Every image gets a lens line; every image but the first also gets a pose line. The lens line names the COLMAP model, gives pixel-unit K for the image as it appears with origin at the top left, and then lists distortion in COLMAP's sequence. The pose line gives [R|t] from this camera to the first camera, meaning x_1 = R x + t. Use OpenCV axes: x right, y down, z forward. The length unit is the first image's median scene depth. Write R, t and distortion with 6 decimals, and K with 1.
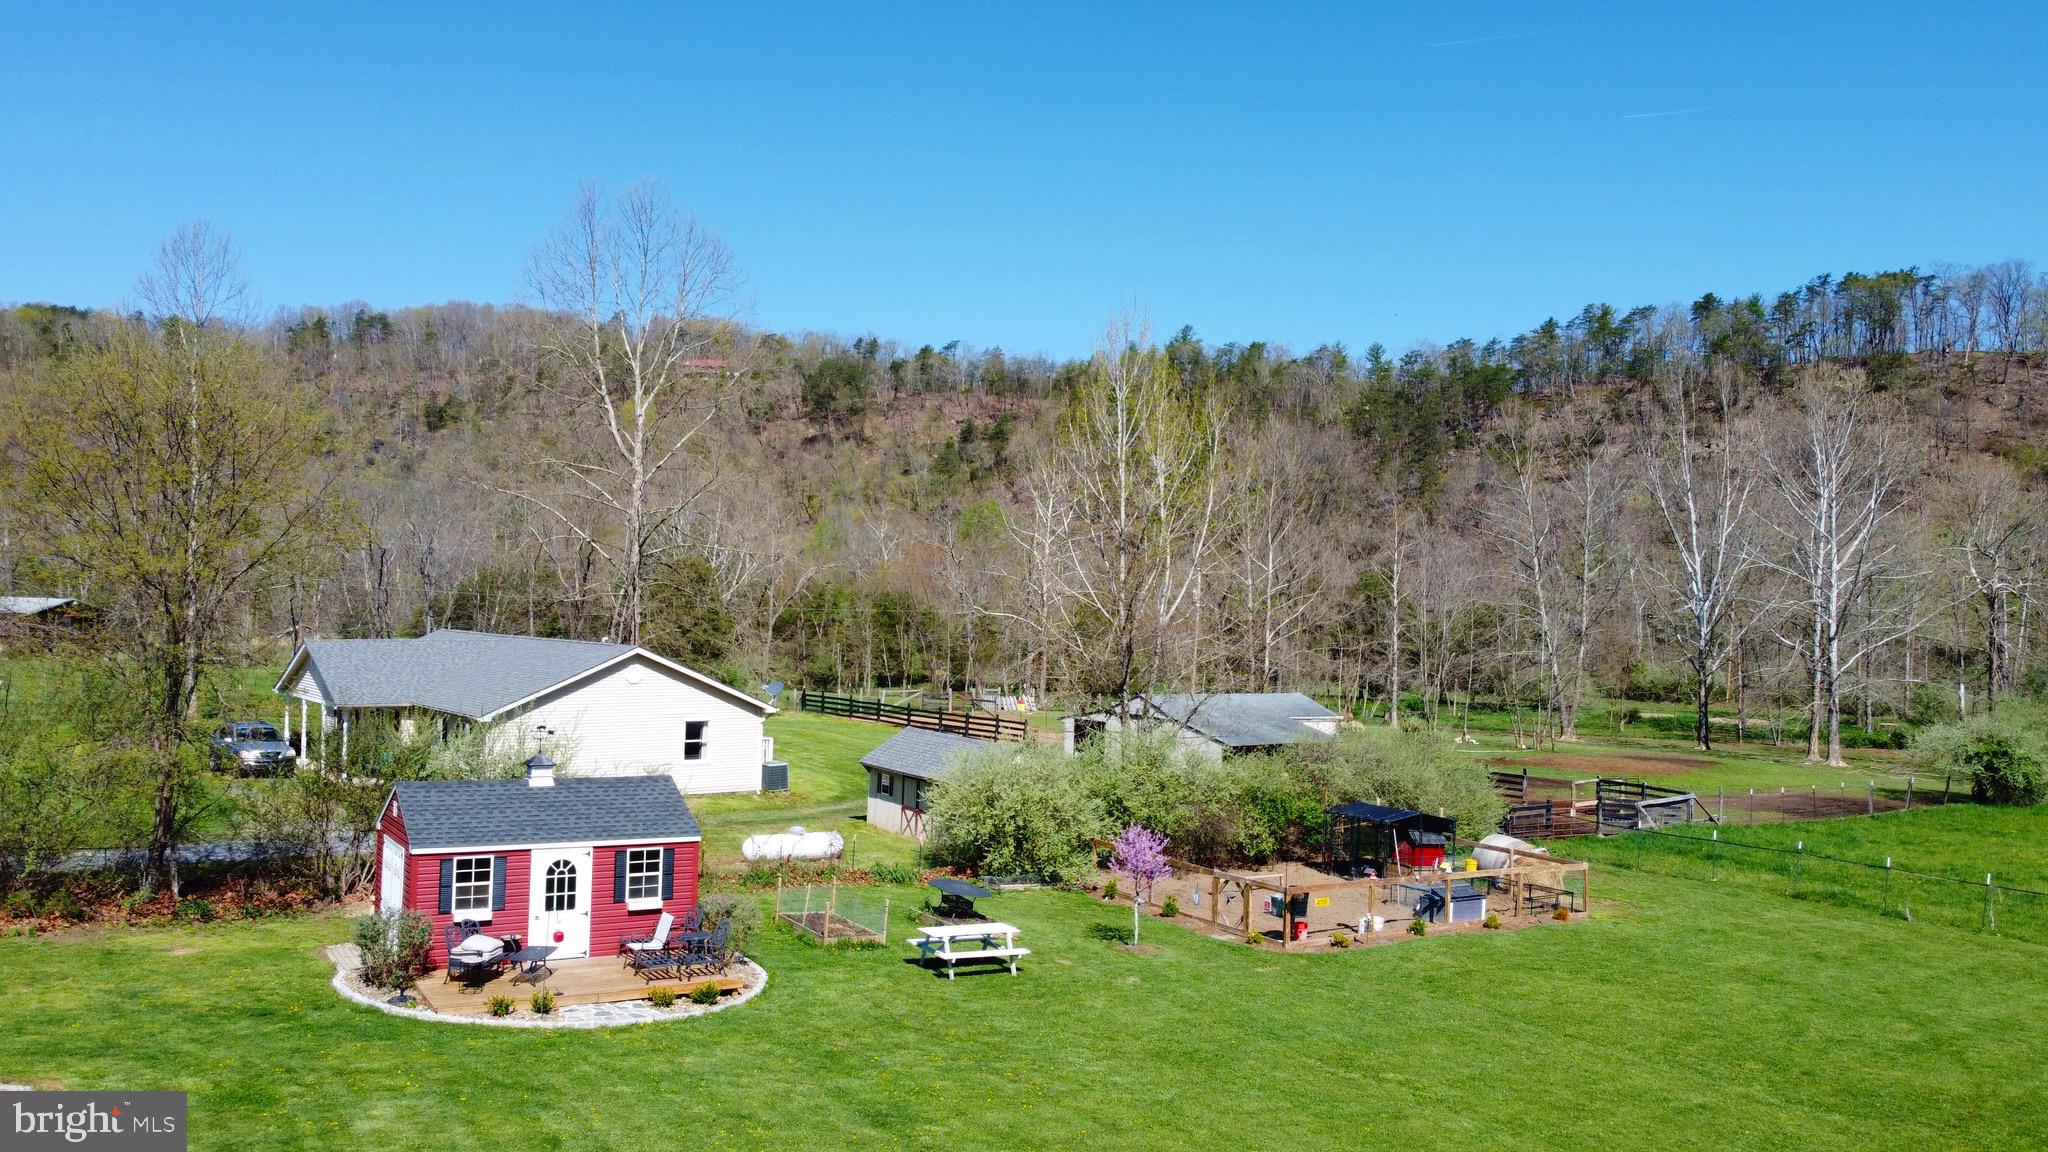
lens RADIAL K [[1554.3, 0, 1015.7], [0, 1554.3, 572.1], [0, 0, 1]] dist [-0.003489, -0.004798]
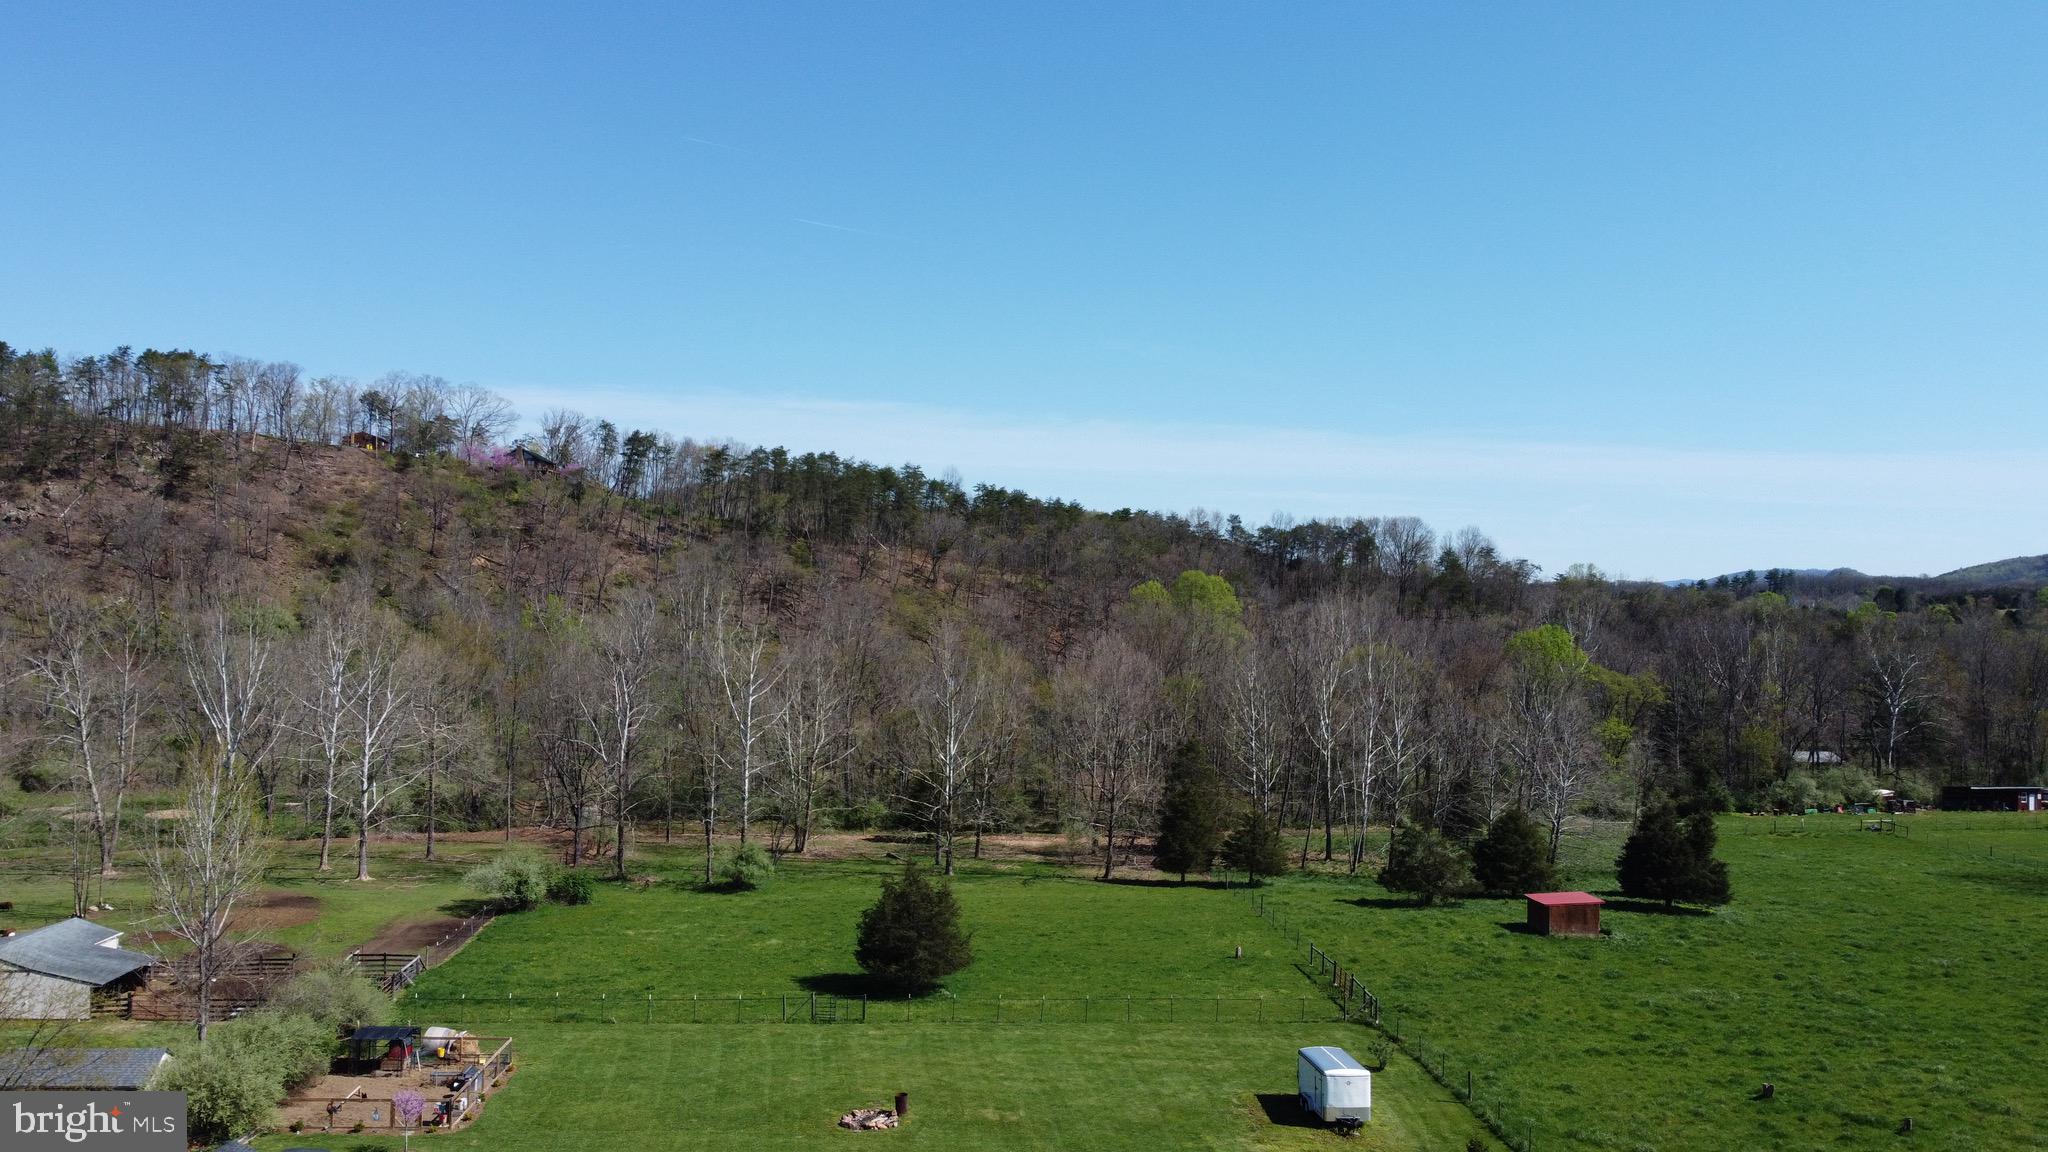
lens RADIAL K [[1554.3, 0, 1015.6], [0, 1554.3, 573.4], [0, 0, 1]] dist [-0.003489, -0.004798]
pose [[0.470688, 0.005904, 0.882280, -0.399338], [-0.024713, 0.999673, 0.006494, -0.159927], [-0.881954, -0.024860, 0.470680, -0.173655]]
